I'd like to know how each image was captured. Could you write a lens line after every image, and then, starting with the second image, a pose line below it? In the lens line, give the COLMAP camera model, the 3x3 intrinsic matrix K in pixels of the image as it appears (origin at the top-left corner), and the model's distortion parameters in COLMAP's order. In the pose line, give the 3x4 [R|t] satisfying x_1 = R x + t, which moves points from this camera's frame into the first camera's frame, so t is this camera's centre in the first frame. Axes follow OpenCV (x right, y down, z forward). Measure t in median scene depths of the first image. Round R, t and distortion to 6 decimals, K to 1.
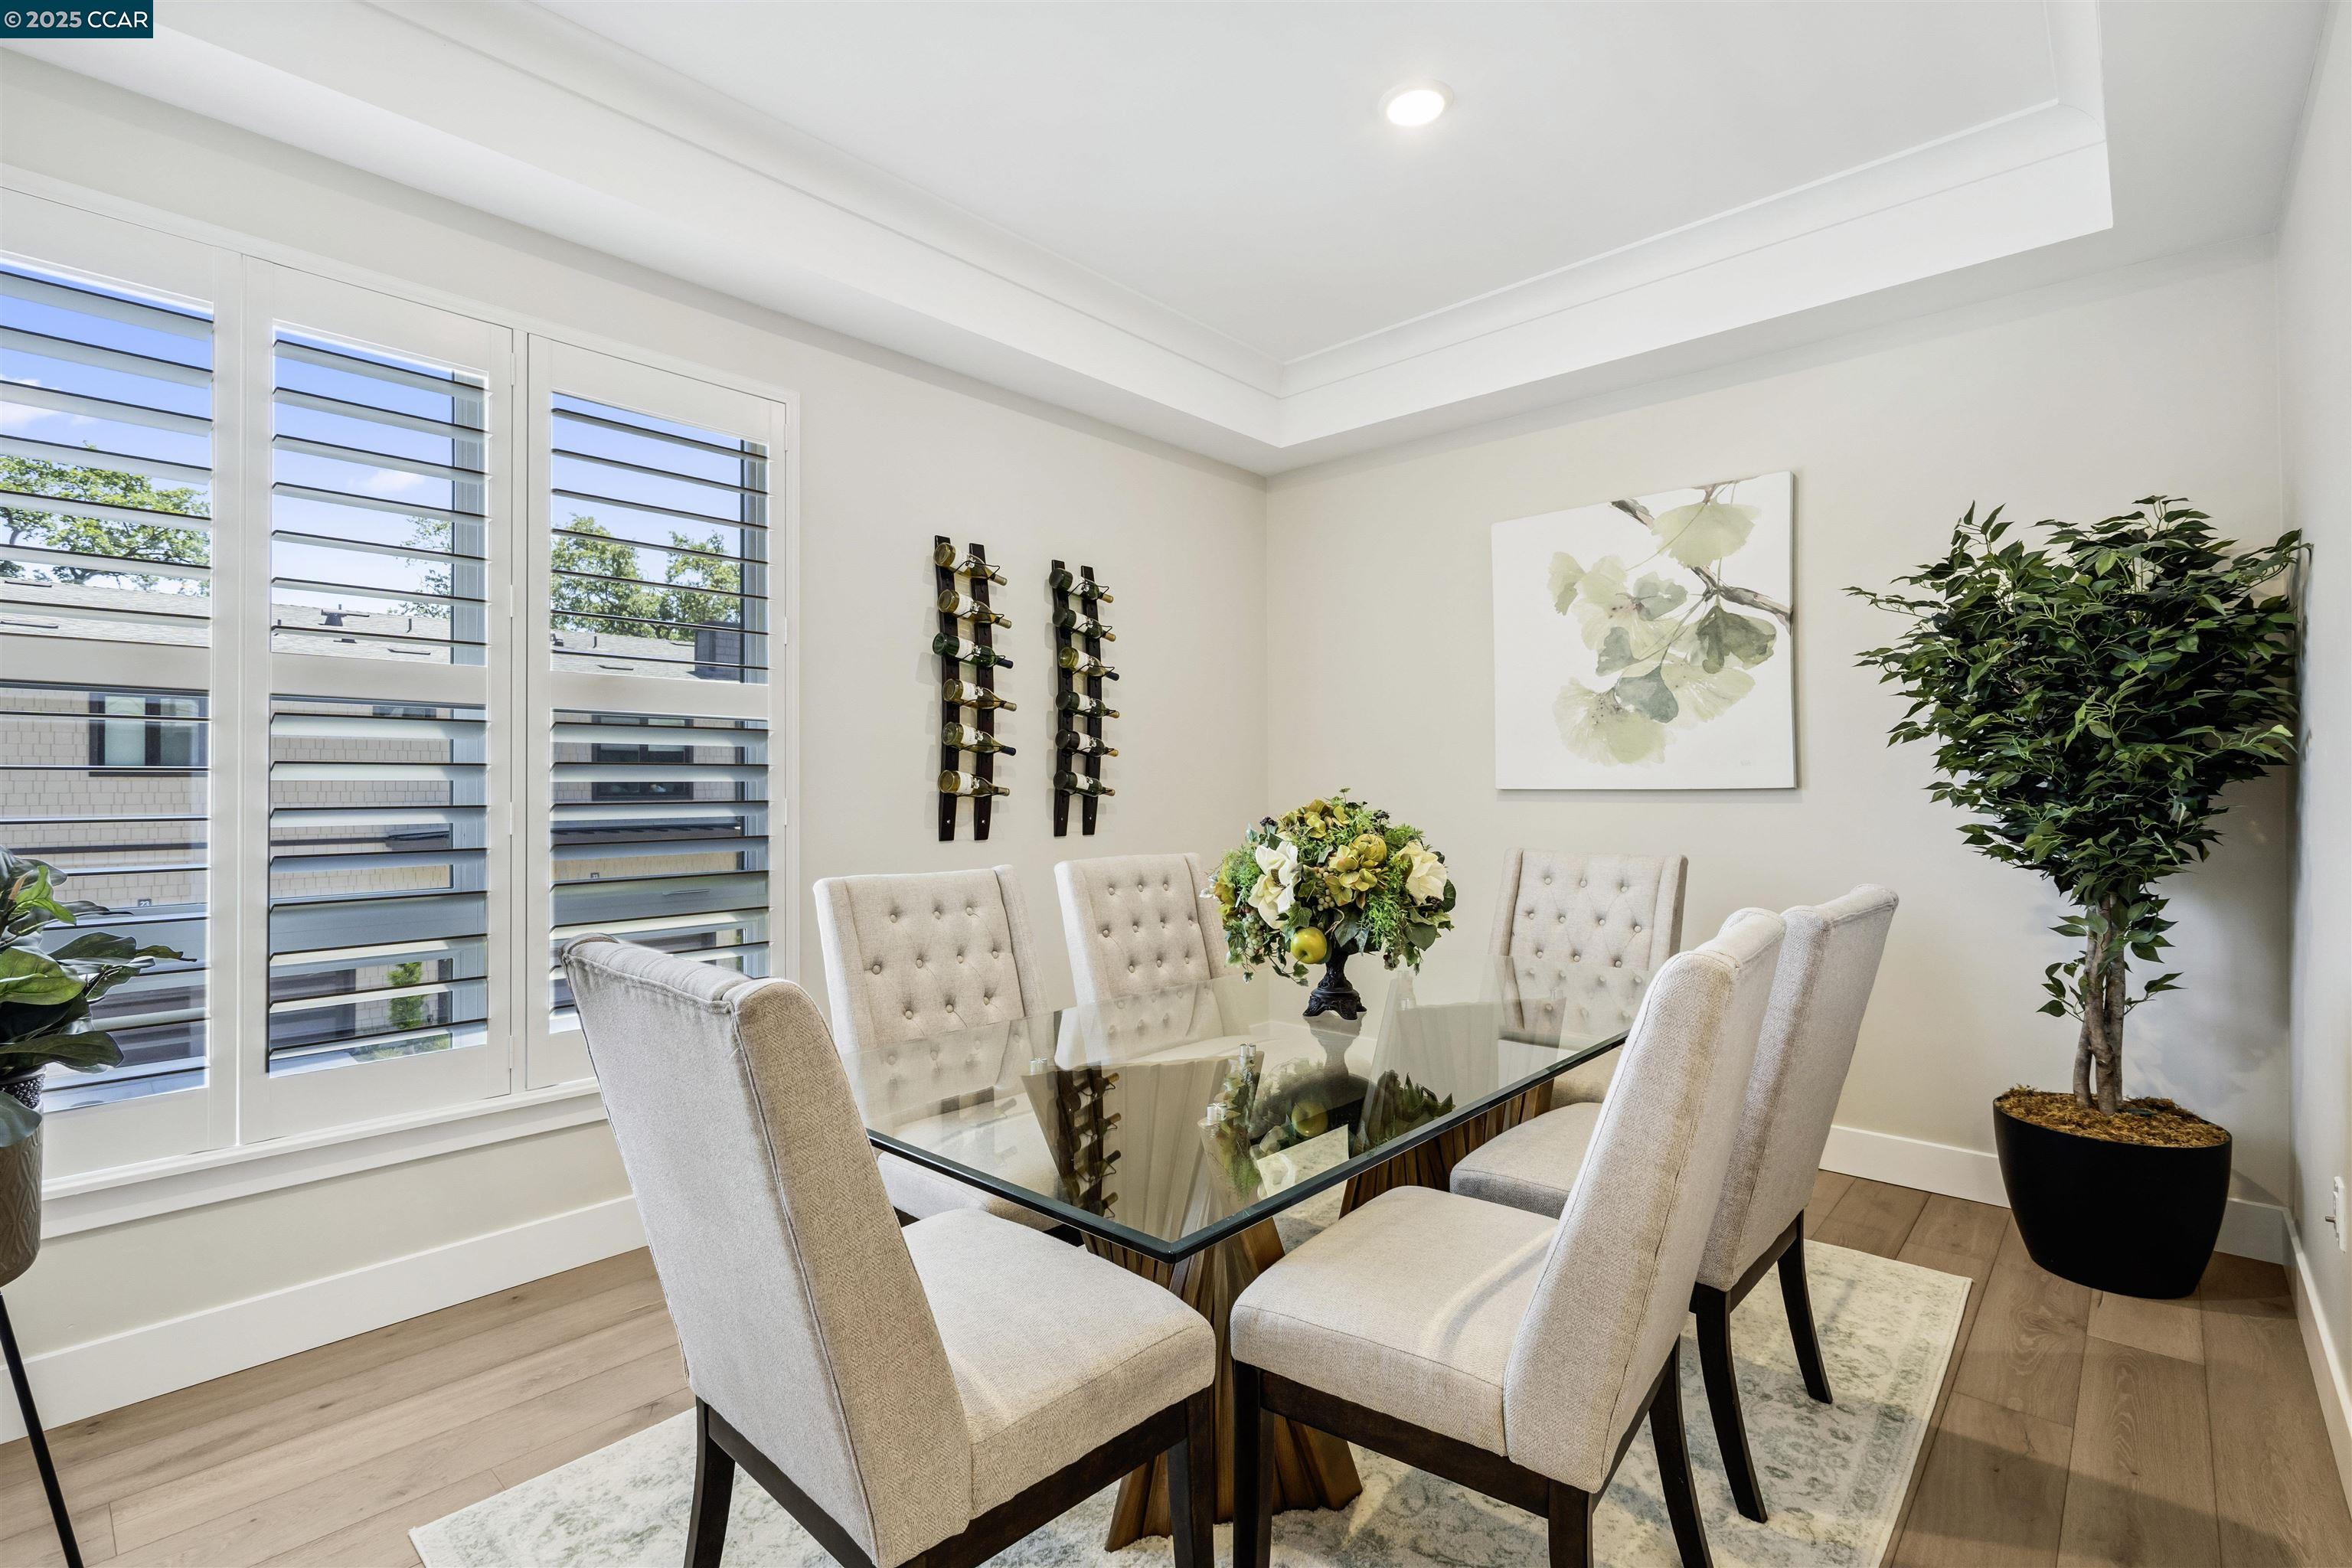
lens RADIAL K [[1079.6, 0, 1174.1], [0, 1079.6, 779.6], [0, 0, 1]] dist [-0.003979, 0.001433]
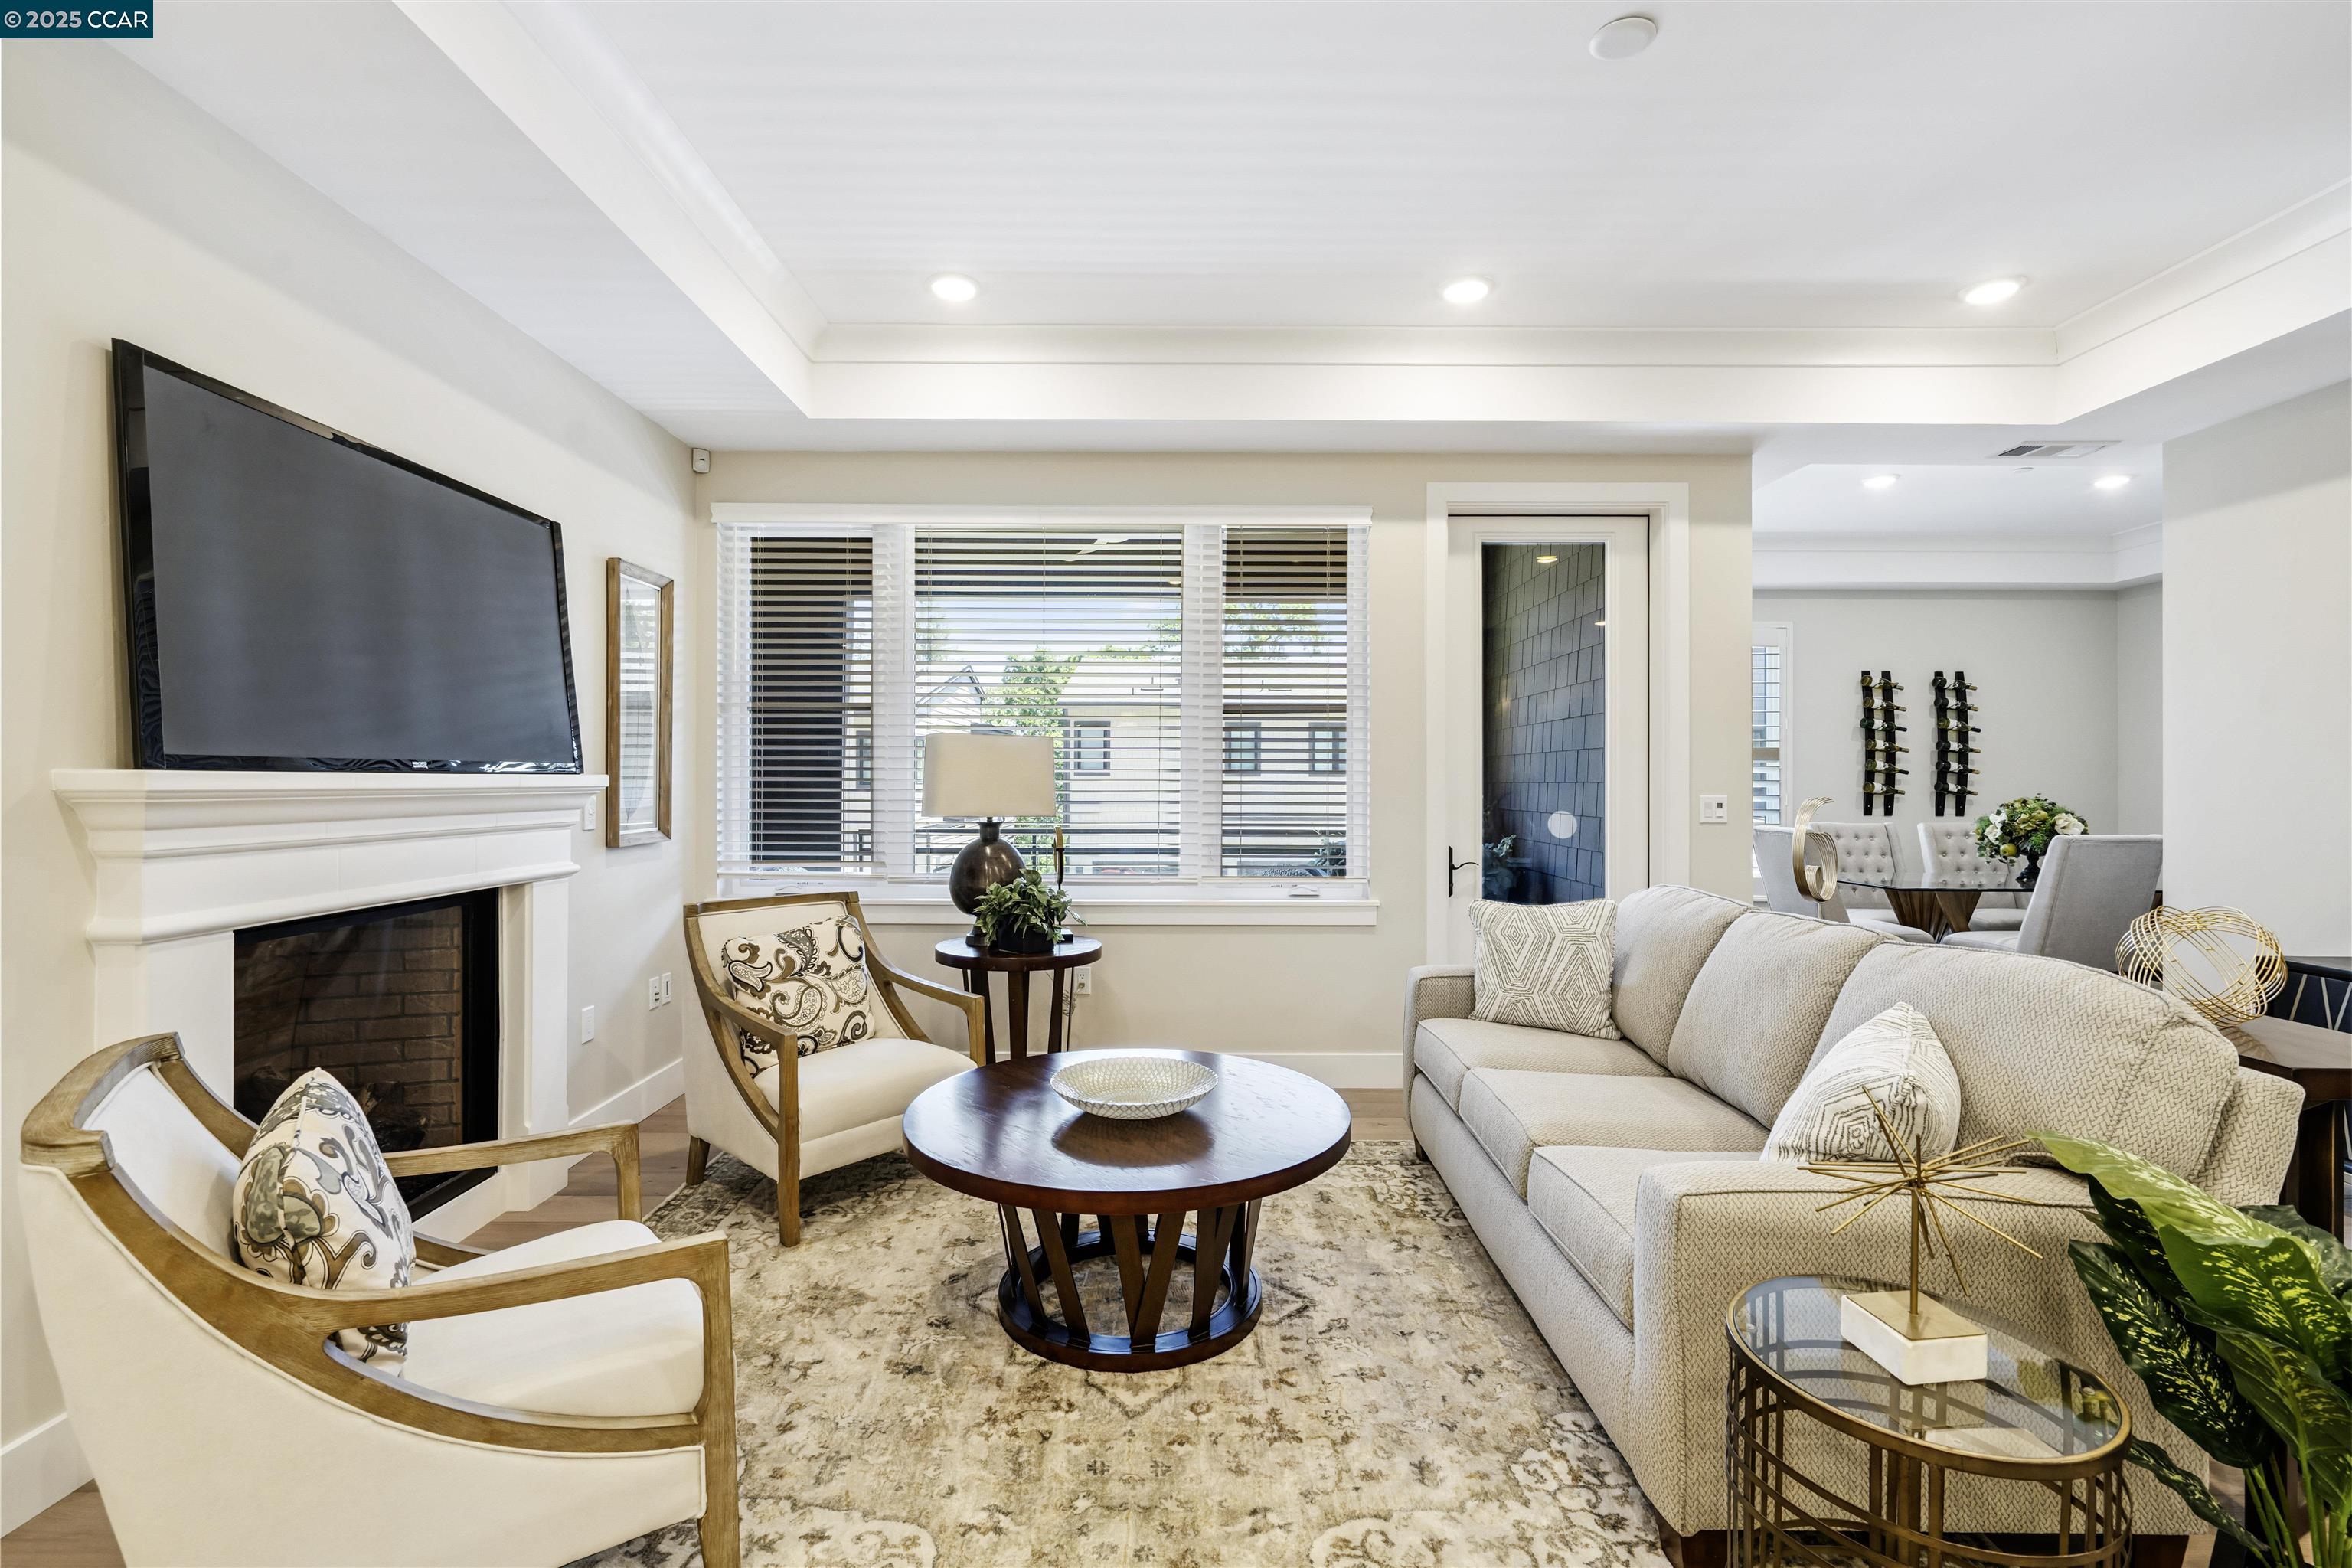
lens RADIAL K [[1079.6, 0, 1153.4], [0, 1079.6, 764.7], [0, 0, 1]] dist [-0.003979, 0.001433]
pose [[0.672681, -0.003997, -0.739922, 0.401454], [-0.004519, 0.999945, -0.009510, -0.015693], [0.739919, 0.009741, 0.672625, -1.426429]]
